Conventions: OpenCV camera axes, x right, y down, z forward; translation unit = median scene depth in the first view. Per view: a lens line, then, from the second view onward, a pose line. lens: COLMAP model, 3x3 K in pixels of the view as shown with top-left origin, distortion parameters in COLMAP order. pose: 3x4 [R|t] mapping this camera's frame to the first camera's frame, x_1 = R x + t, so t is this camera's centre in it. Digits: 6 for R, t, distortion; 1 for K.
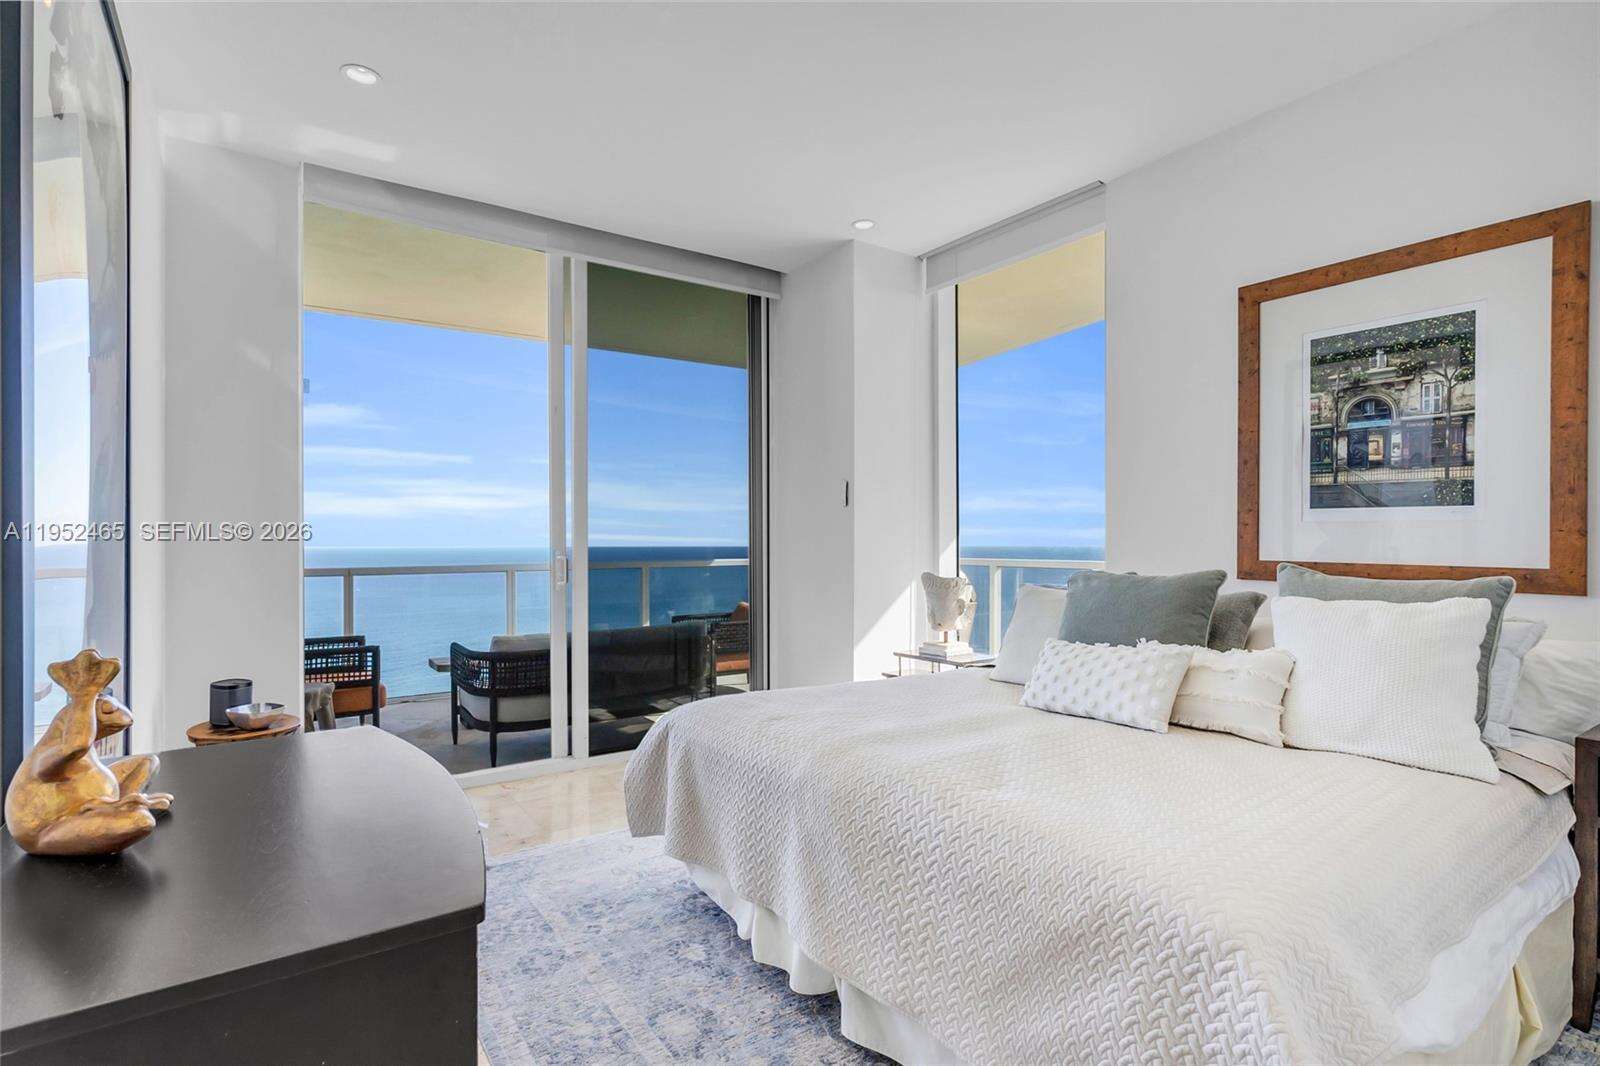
lens RADIAL K [[771.0, 0, 794.8], [0, 771.0, 537.2], [0, 0, 1]] dist [0.001987, 0.000376]
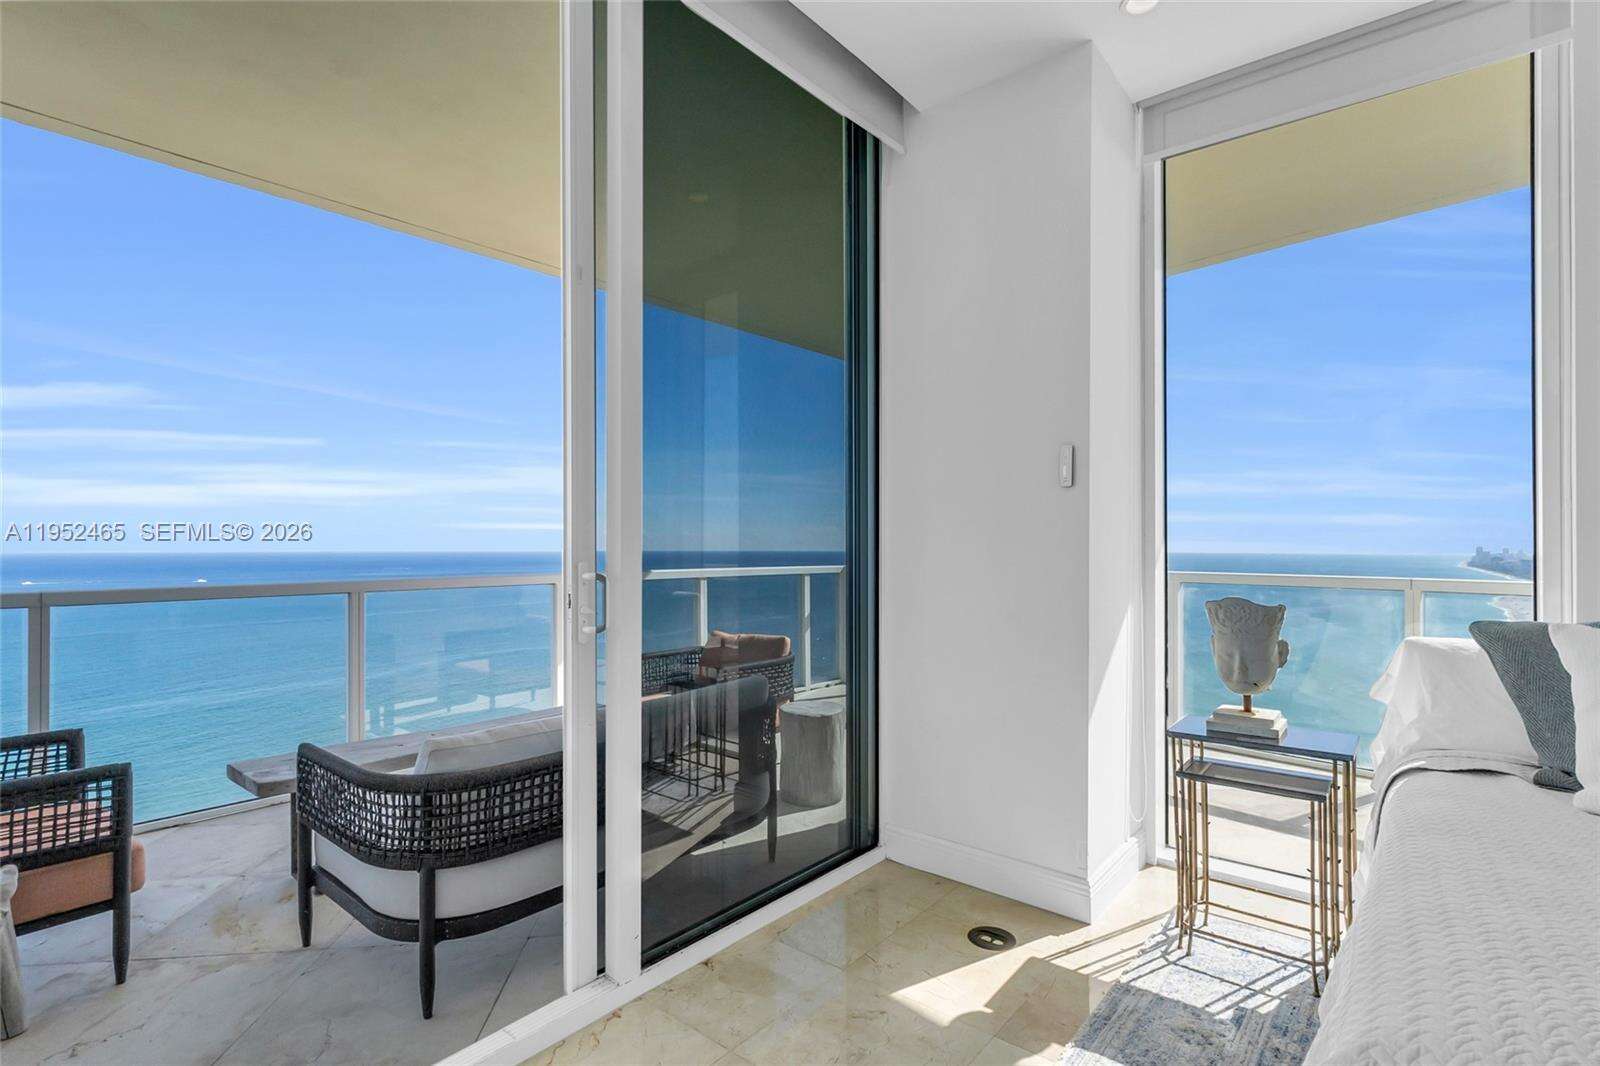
lens RADIAL K [[768.8, 0, 791.6], [0, 768.8, 545.8], [0, 0, 1]] dist [0.003293, -0.000101]
pose [[0.964735, 0.004587, 0.263184, -0.300665], [-0.004856, 0.999988, 0.000372, 0.007039], [-0.263179, -0.001637, 0.964746, 0.484154]]
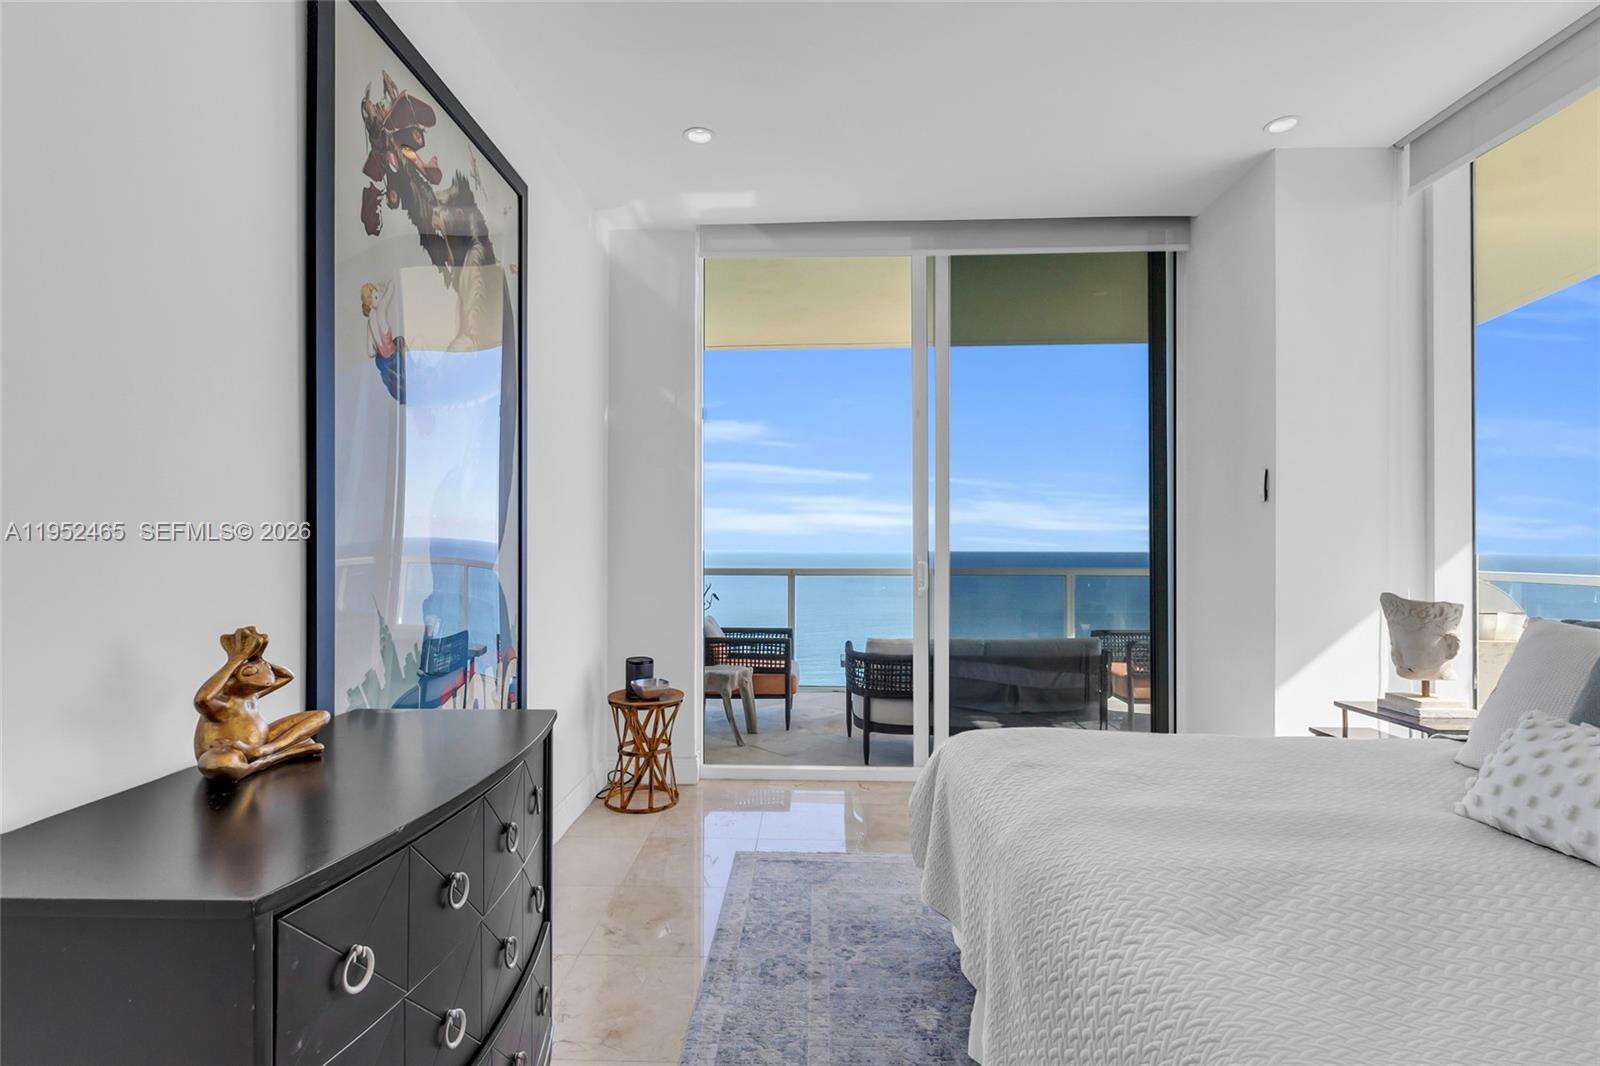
lens RADIAL K [[771.0, 0, 794.8], [0, 771.0, 537.2], [0, 0, 1]] dist [0.001987, 0.000376]
pose [[0.803003, -0.003053, -0.595967, 0.148177], [-0.000752, 0.999981, -0.006136, 0.000229], [0.595975, 0.005376, 0.802985, 0.113171]]
